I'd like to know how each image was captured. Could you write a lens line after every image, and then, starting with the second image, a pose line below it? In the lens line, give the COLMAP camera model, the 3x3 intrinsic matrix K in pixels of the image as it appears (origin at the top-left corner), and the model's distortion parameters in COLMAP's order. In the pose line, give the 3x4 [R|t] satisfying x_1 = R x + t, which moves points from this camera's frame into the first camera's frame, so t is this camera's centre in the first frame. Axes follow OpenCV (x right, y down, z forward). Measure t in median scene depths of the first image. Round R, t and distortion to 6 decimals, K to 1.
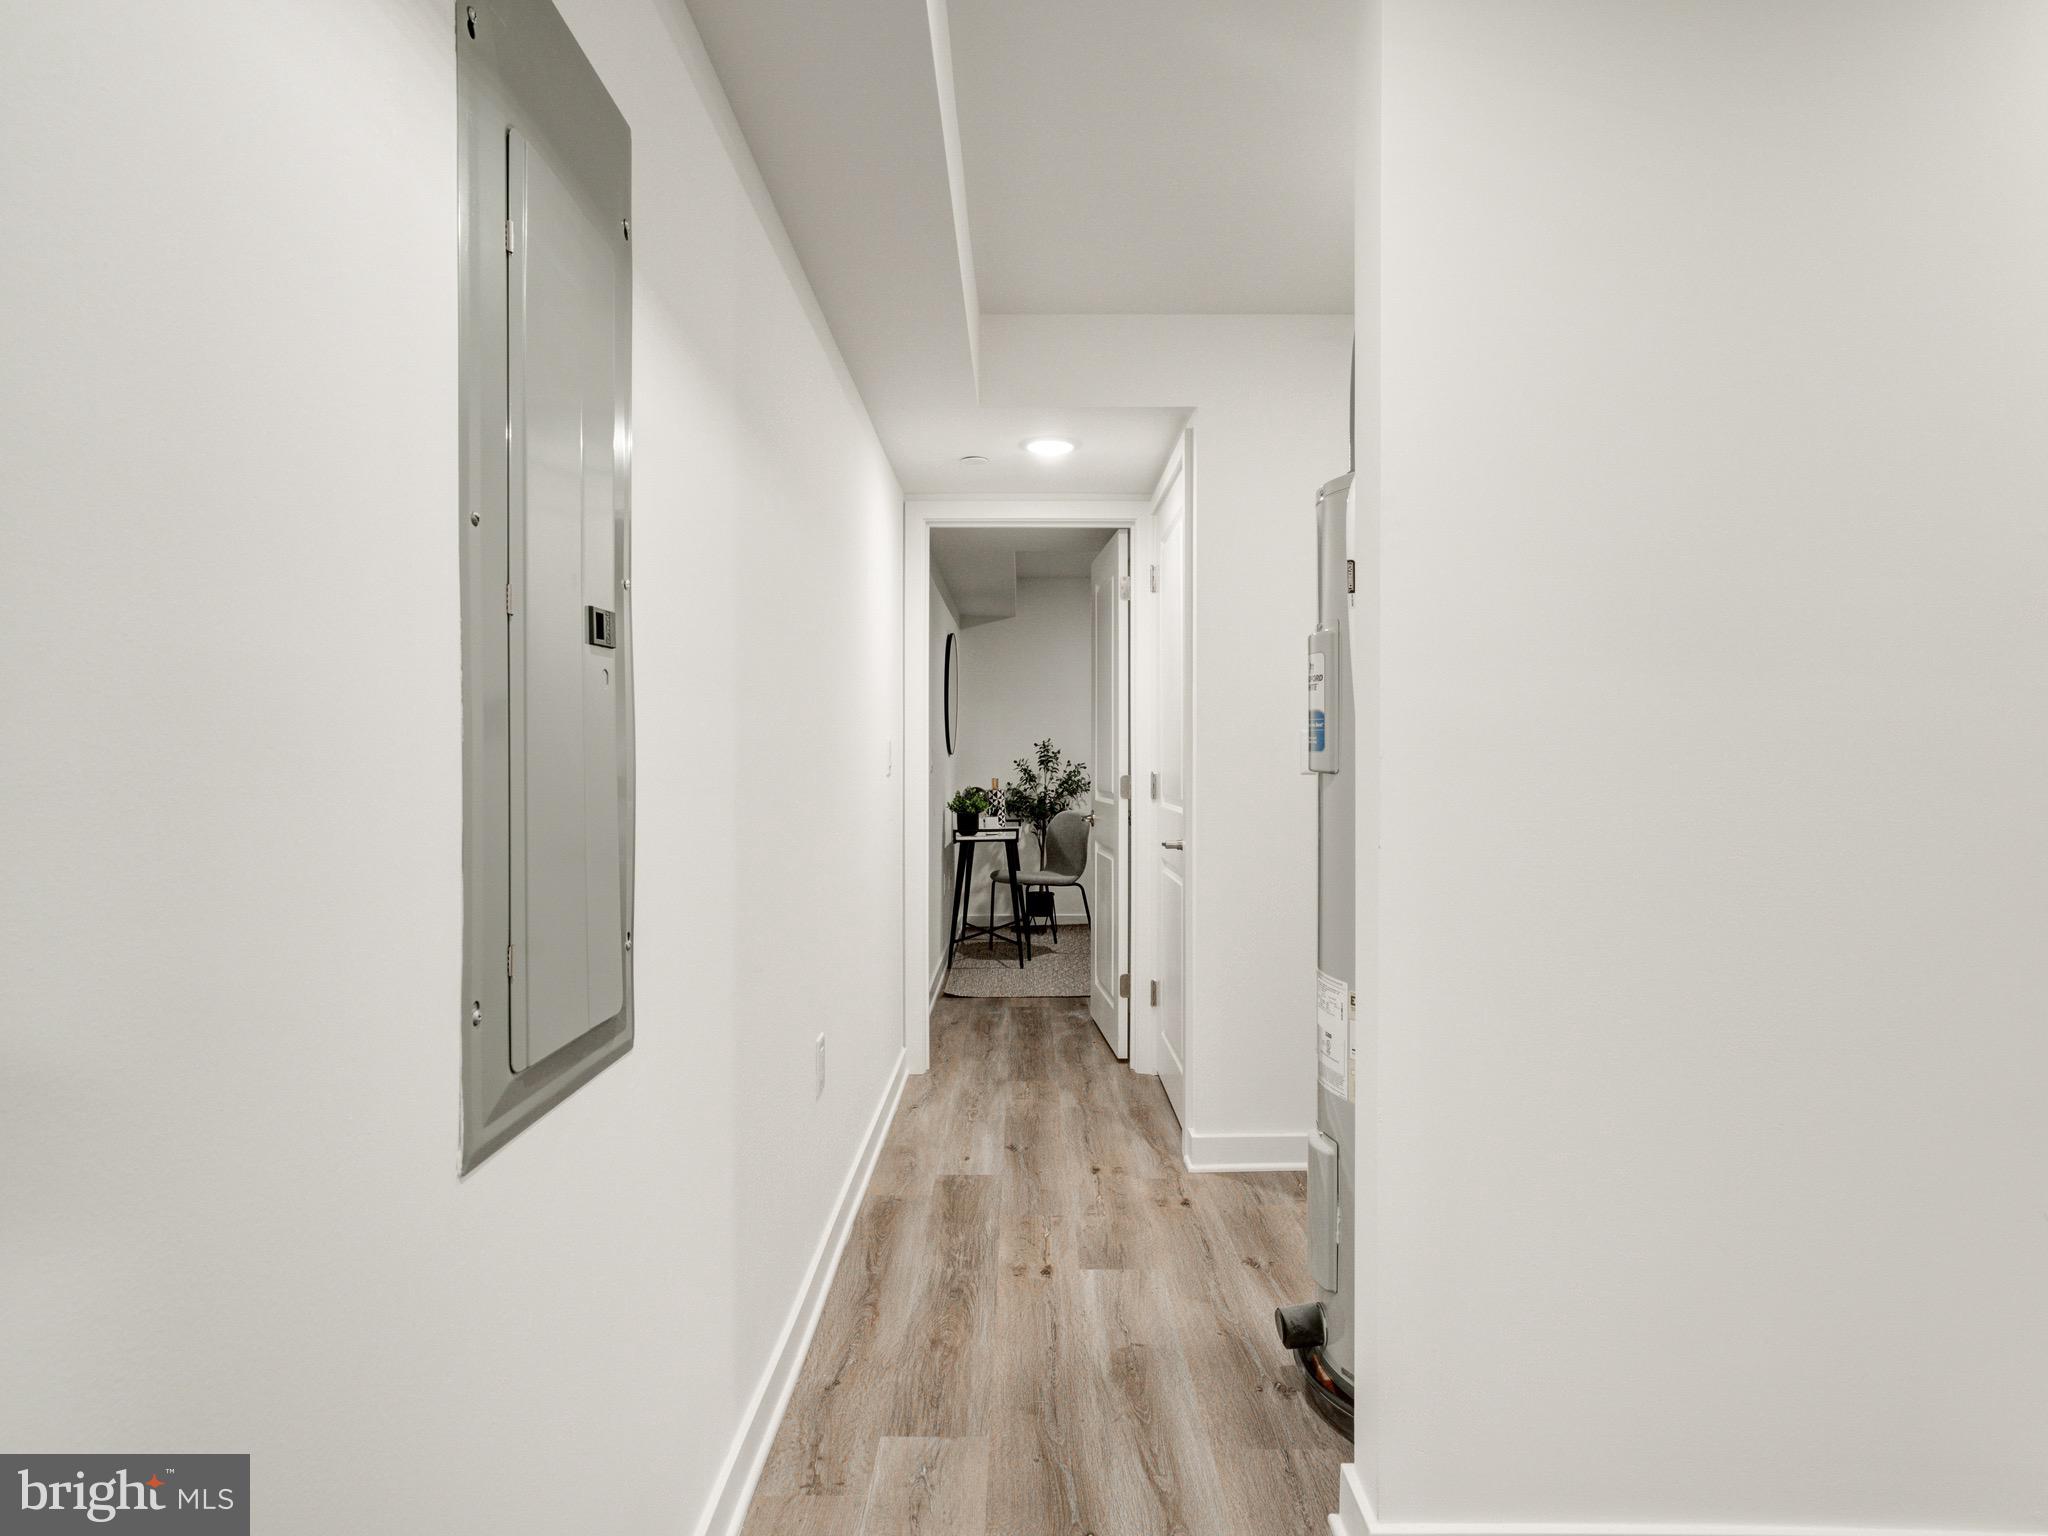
lens RADIAL K [[1101.9, 0, 1024.0], [0, 1101.9, 768.0], [0, 0, 1]] dist [-0.000677, 0.009234]
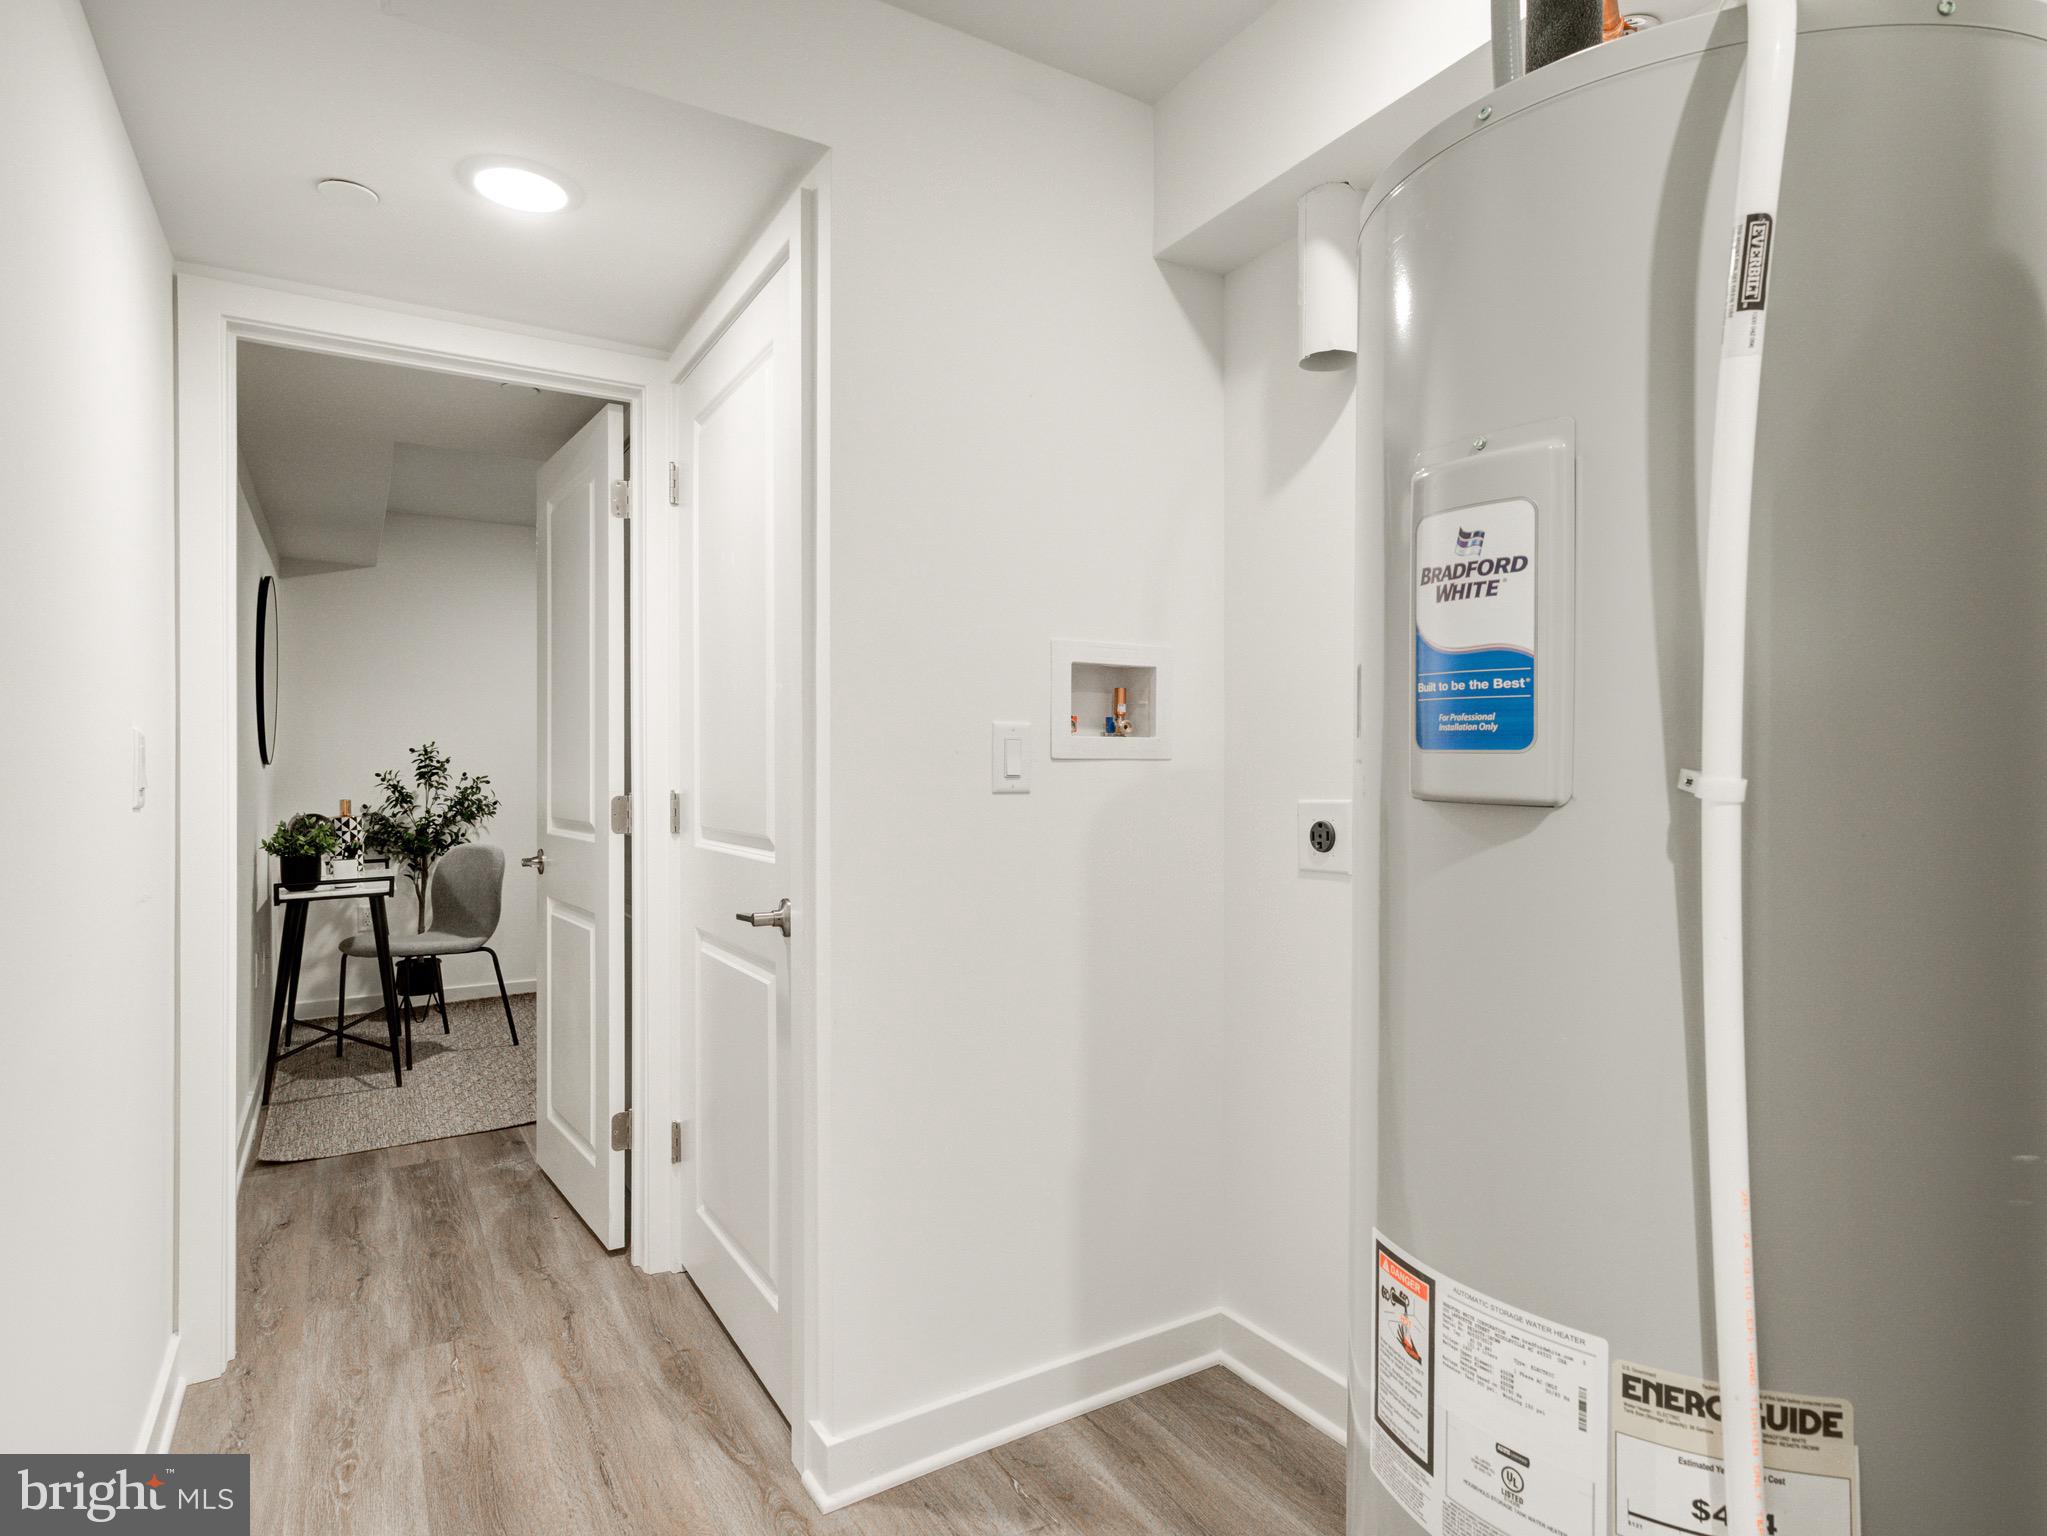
lens RADIAL K [[1101.3, 0, 1023.5], [0, 1101.3, 768.0], [0, 0, 1]] dist [-0.000677, 0.009234]
pose [[0.853154, -0.002156, 0.521655, -0.032490], [0.007092, 0.999947, -0.007466, -0.002596], [-0.521611, 0.010069, 0.853124, 0.282668]]
